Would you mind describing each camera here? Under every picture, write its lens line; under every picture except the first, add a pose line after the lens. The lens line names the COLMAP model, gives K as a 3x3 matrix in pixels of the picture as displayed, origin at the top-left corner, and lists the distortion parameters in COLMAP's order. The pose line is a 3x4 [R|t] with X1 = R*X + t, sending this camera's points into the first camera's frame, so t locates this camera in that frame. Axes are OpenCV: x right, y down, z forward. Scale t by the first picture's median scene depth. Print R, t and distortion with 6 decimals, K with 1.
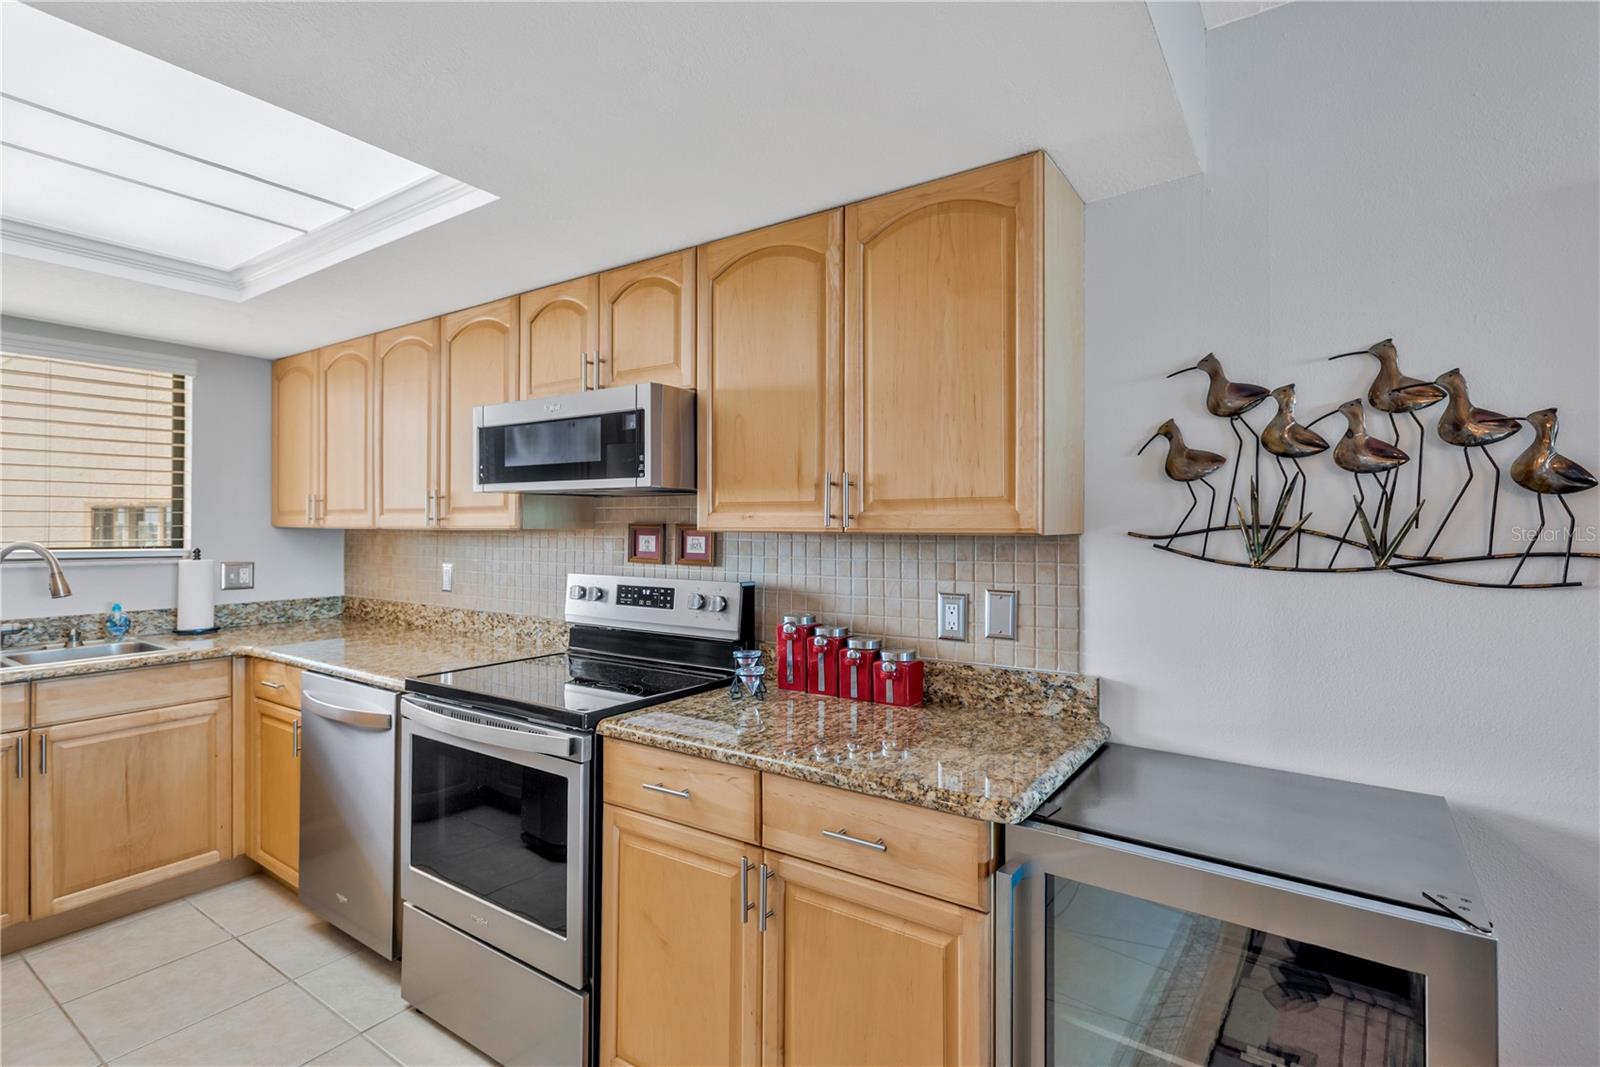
lens RADIAL K [[748.4, 0, 806.6], [0, 748.4, 526.9], [0, 0, 1]] dist [0.016720, -0.006743]
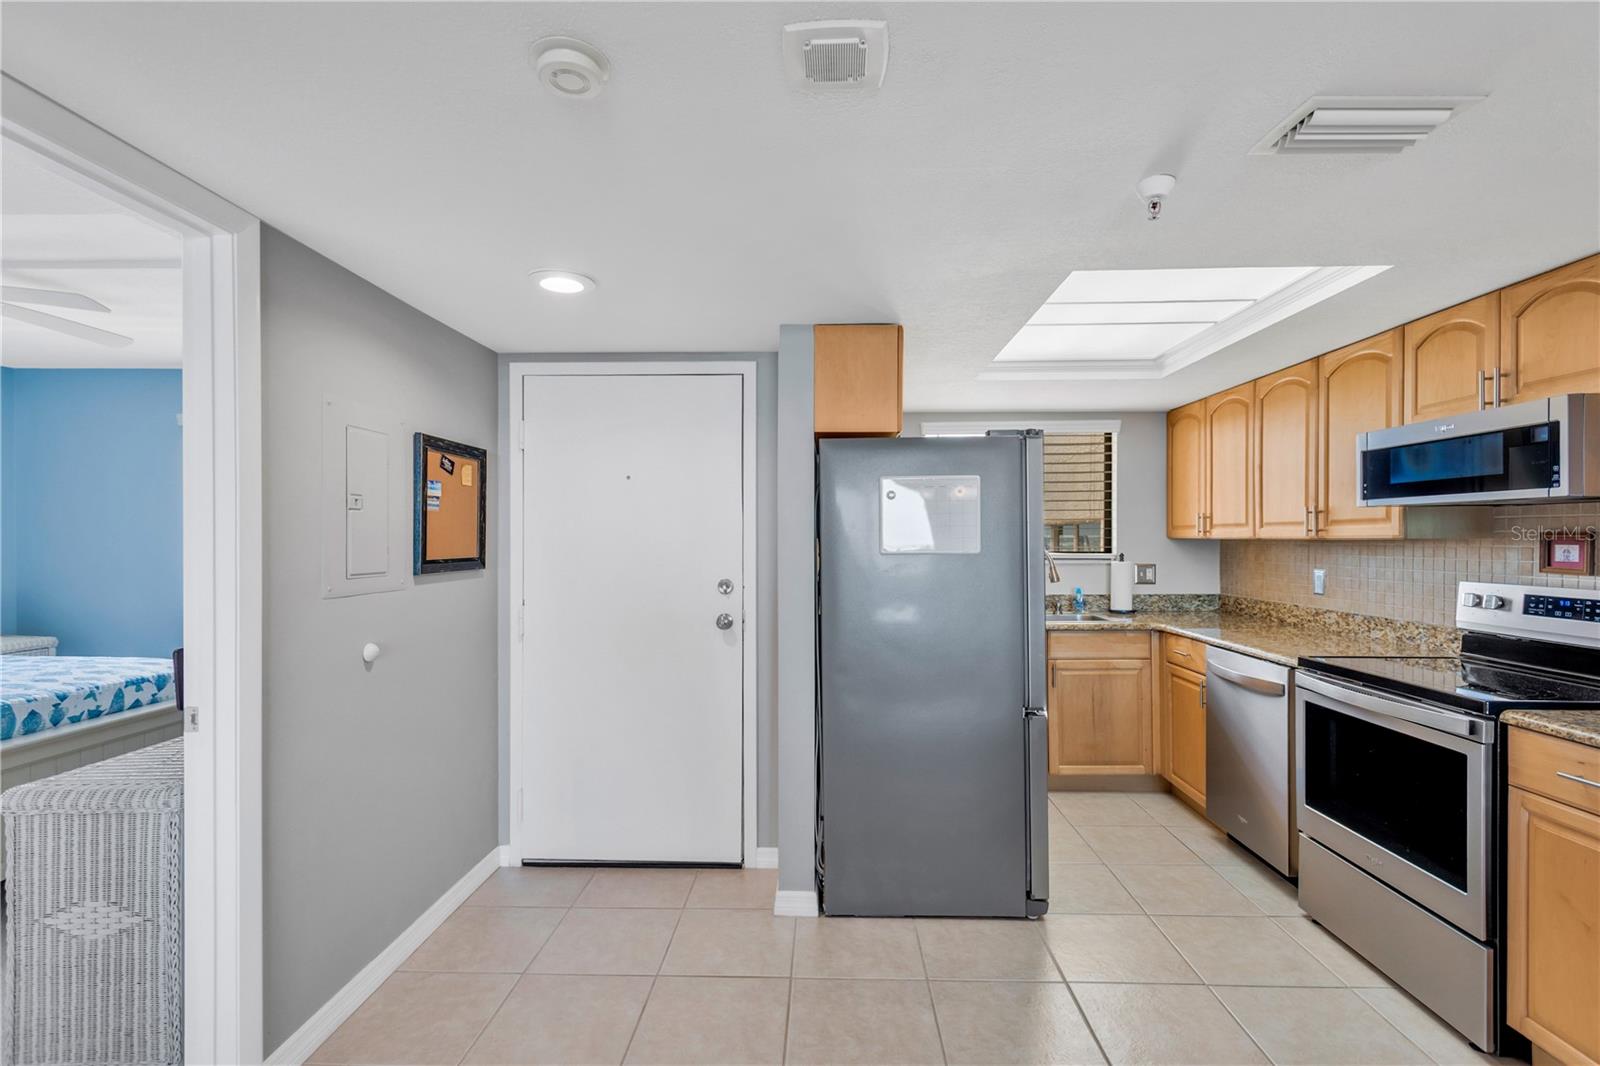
lens RADIAL K [[748.4, 0, 796.5], [0, 748.4, 540.7], [0, 0, 1]] dist [0.016720, -0.006743]
pose [[0.527562, -0.002226, -0.849514, 0.091669], [0.004987, 0.999987, 0.000476, 0.001159], [0.849502, -0.004488, 0.527566, -0.357411]]
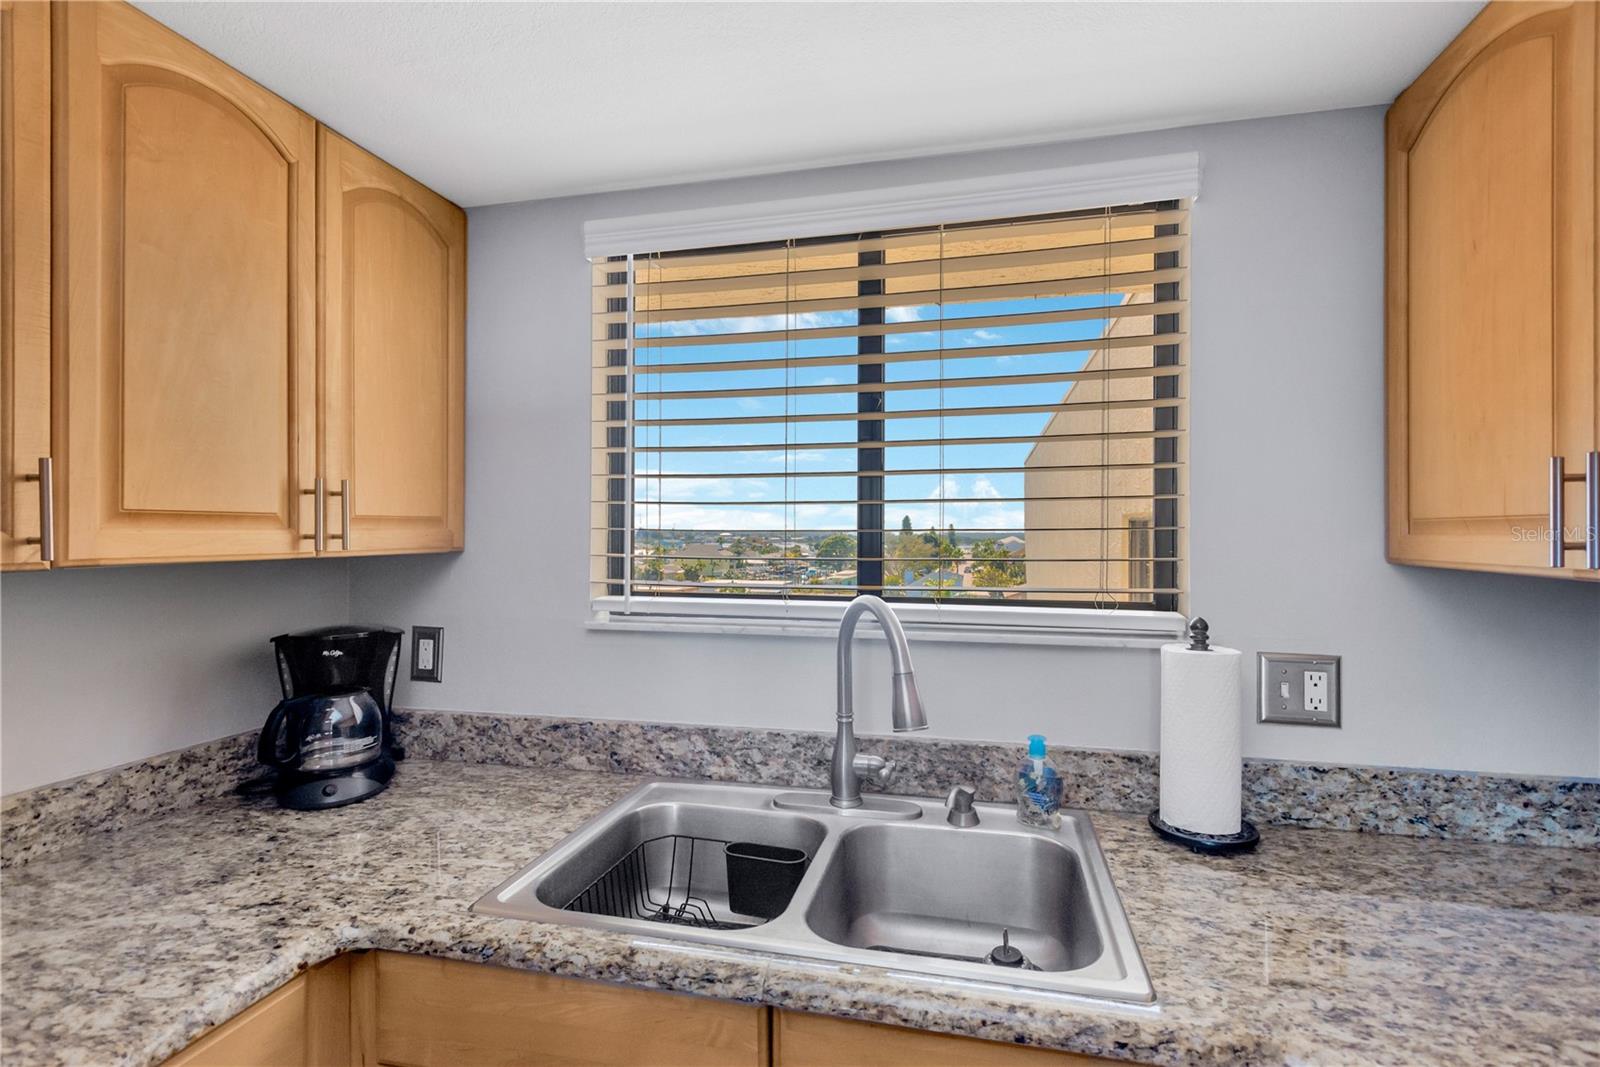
lens RADIAL K [[748.4, 0, 798.8], [0, 748.4, 530.3], [0, 0, 1]] dist [0.016720, -0.006743]
pose [[0.342729, -0.008230, -0.939398, -0.695625], [0.001668, 0.999965, -0.008152, -0.020118], [0.939433, 0.001227, 0.342731, 0.910333]]
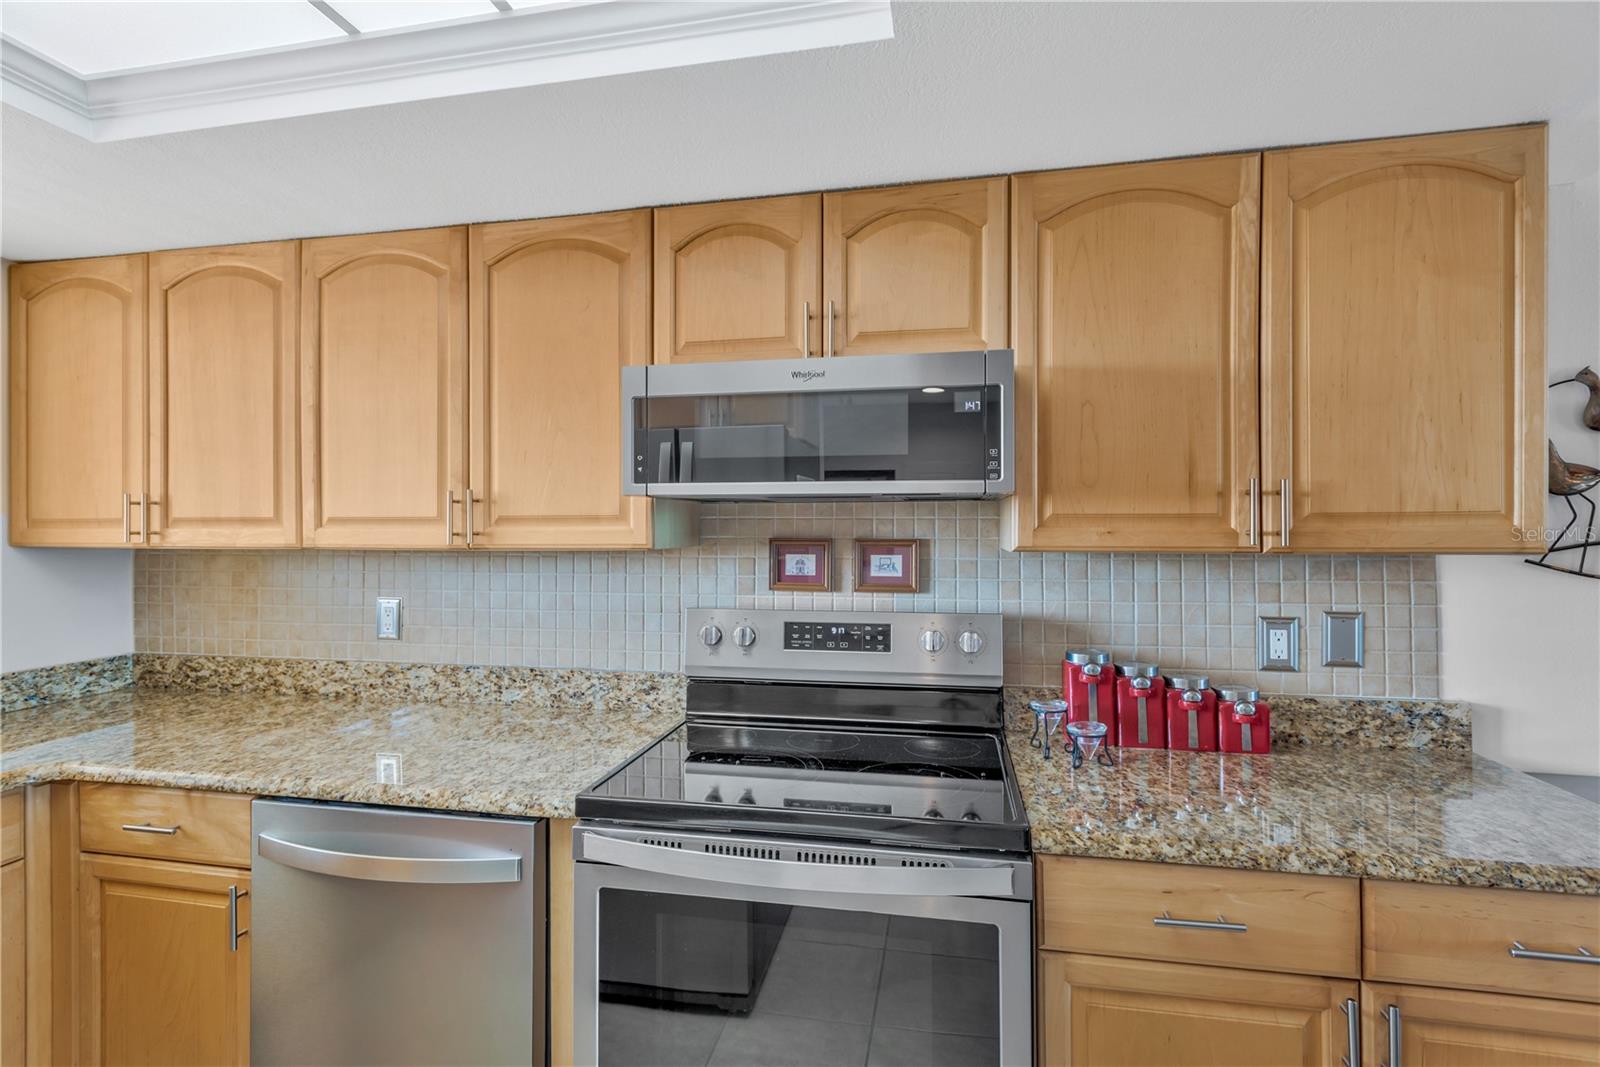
lens RADIAL K [[748.4, 0, 806.9], [0, 748.4, 525.5], [0, 0, 1]] dist [0.016720, -0.006743]
pose [[0.922956, -0.005309, 0.384870, -0.544347], [0.005803, 0.999983, -0.000122, -0.018548], [-0.384862, 0.002346, 0.922971, 0.328617]]
